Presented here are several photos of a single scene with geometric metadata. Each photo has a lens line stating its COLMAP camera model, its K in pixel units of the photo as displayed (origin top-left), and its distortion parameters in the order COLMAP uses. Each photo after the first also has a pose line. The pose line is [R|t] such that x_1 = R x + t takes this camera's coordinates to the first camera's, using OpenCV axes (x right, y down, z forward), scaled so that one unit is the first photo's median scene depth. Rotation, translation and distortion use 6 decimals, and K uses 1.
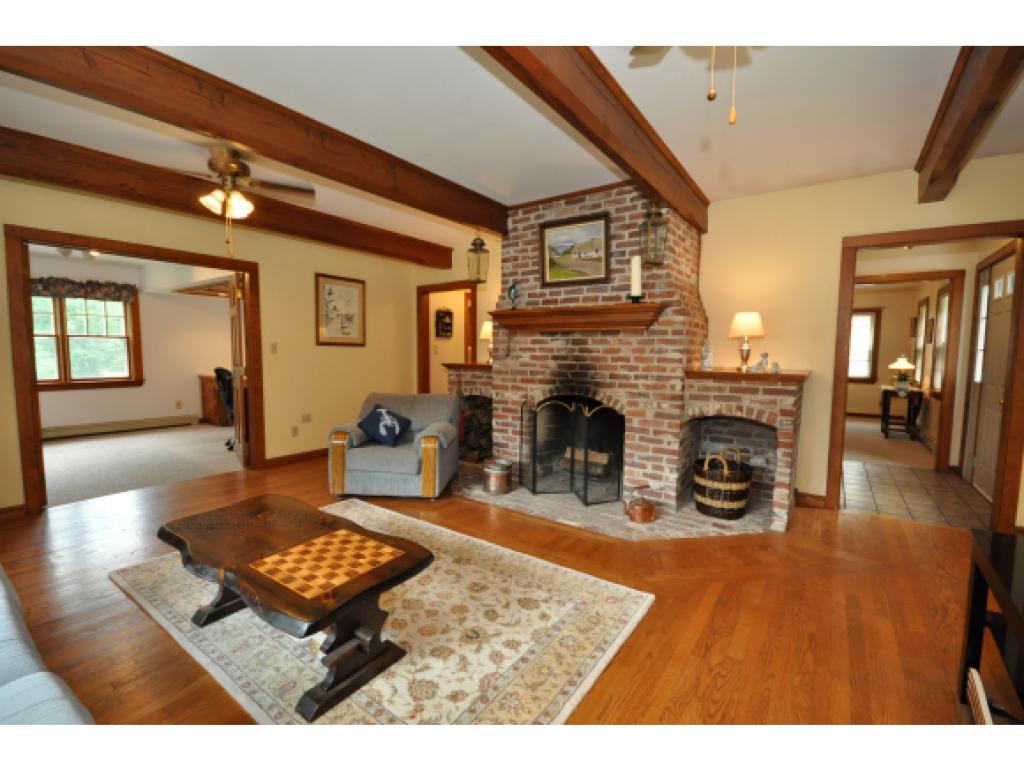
lens RADIAL K [[448.3, 0, 513.5], [0, 448.3, 387.0], [0, 0, 1]] dist [0.011406, -0.013252]
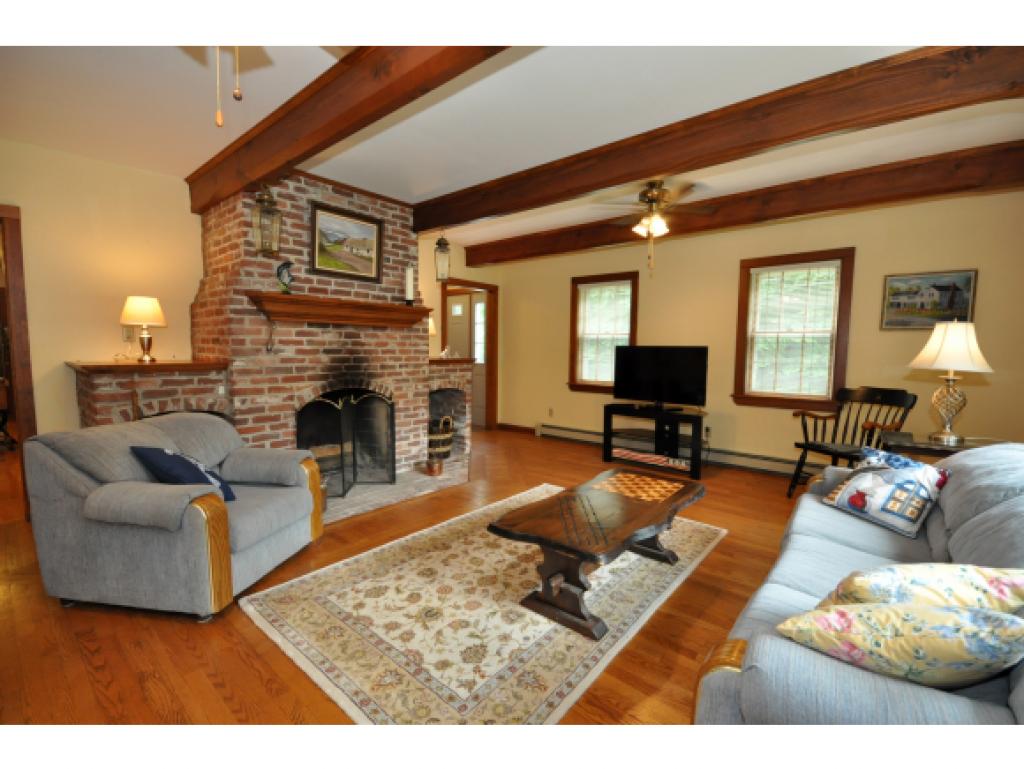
lens RADIAL K [[448.3, 0, 513.5], [0, 448.3, 387.0], [0, 0, 1]] dist [0.011406, -0.013252]
pose [[0.089399, -0.097514, 0.991211, -0.873794], [0.067927, 0.993475, 0.091611, -0.054809], [-0.993677, 0.059140, 0.095440, 0.569369]]
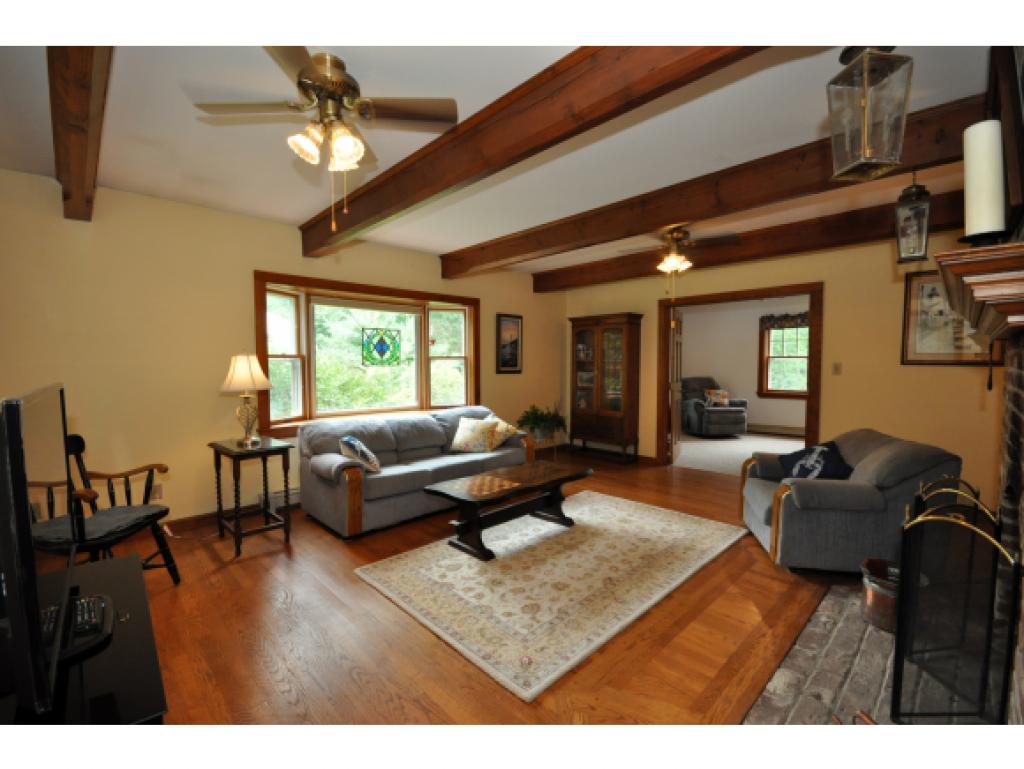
lens RADIAL K [[448.3, 0, 513.5], [0, 448.3, 387.0], [0, 0, 1]] dist [0.011406, -0.013252]
pose [[-0.181395, 0.049527, -0.982162, 0.644118], [-0.073397, 0.995264, 0.063744, -0.074418], [0.980668, 0.083651, -0.176900, 0.650941]]
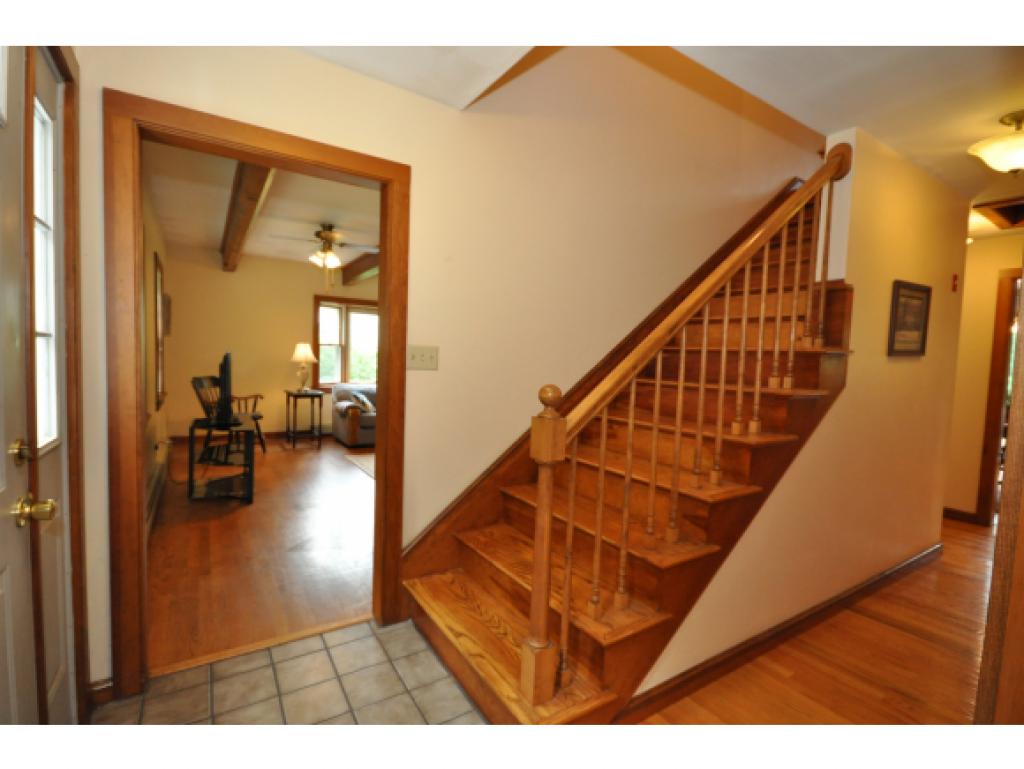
lens RADIAL K [[487.2, 0, 512.0], [0, 487.2, 384.5], [0, 0, 1]] dist [0.000647, 0.000309]
pose [[-0.381406, 0.036889, -0.923671, 1.234610], [-0.106703, 0.990768, 0.083629, -0.124175], [0.918229, 0.130455, -0.373949, 1.362644]]
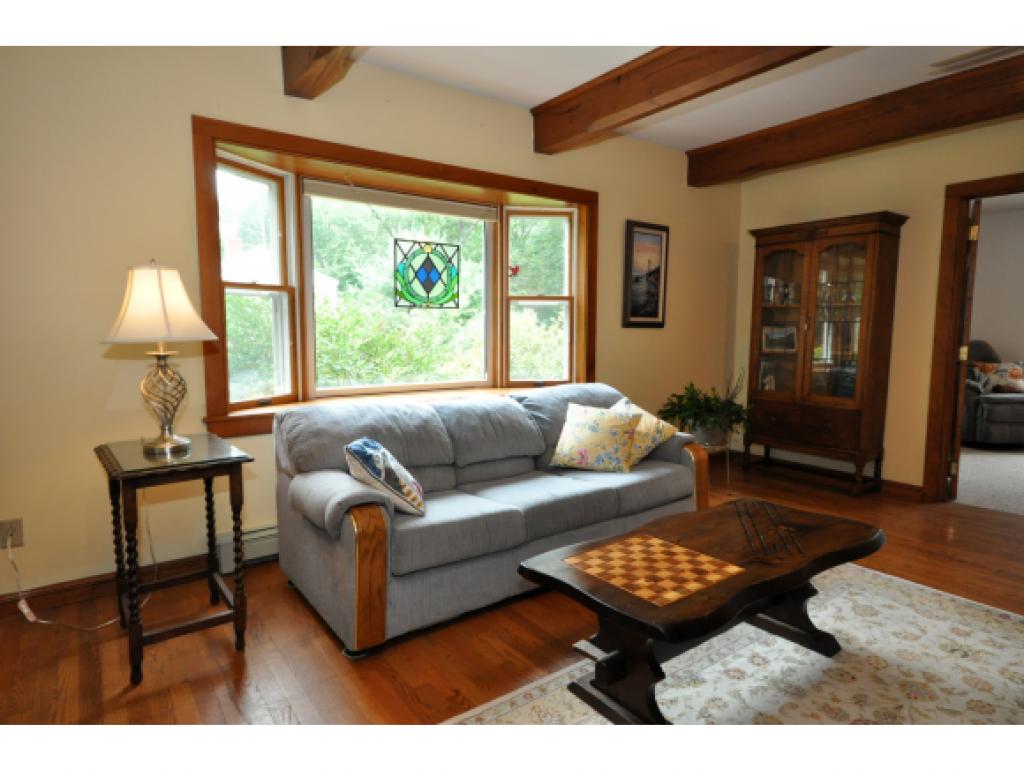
lens RADIAL K [[587.1, 0, 512.0], [0, 587.1, 384.5], [0, 0, 1]] dist [0.015806, -0.000046]
pose [[-0.319227, 0.086953, -0.943681, 0.301258], [-0.076994, 0.990110, 0.117276, -0.024613], [0.944545, 0.110095, -0.309375, 0.479338]]
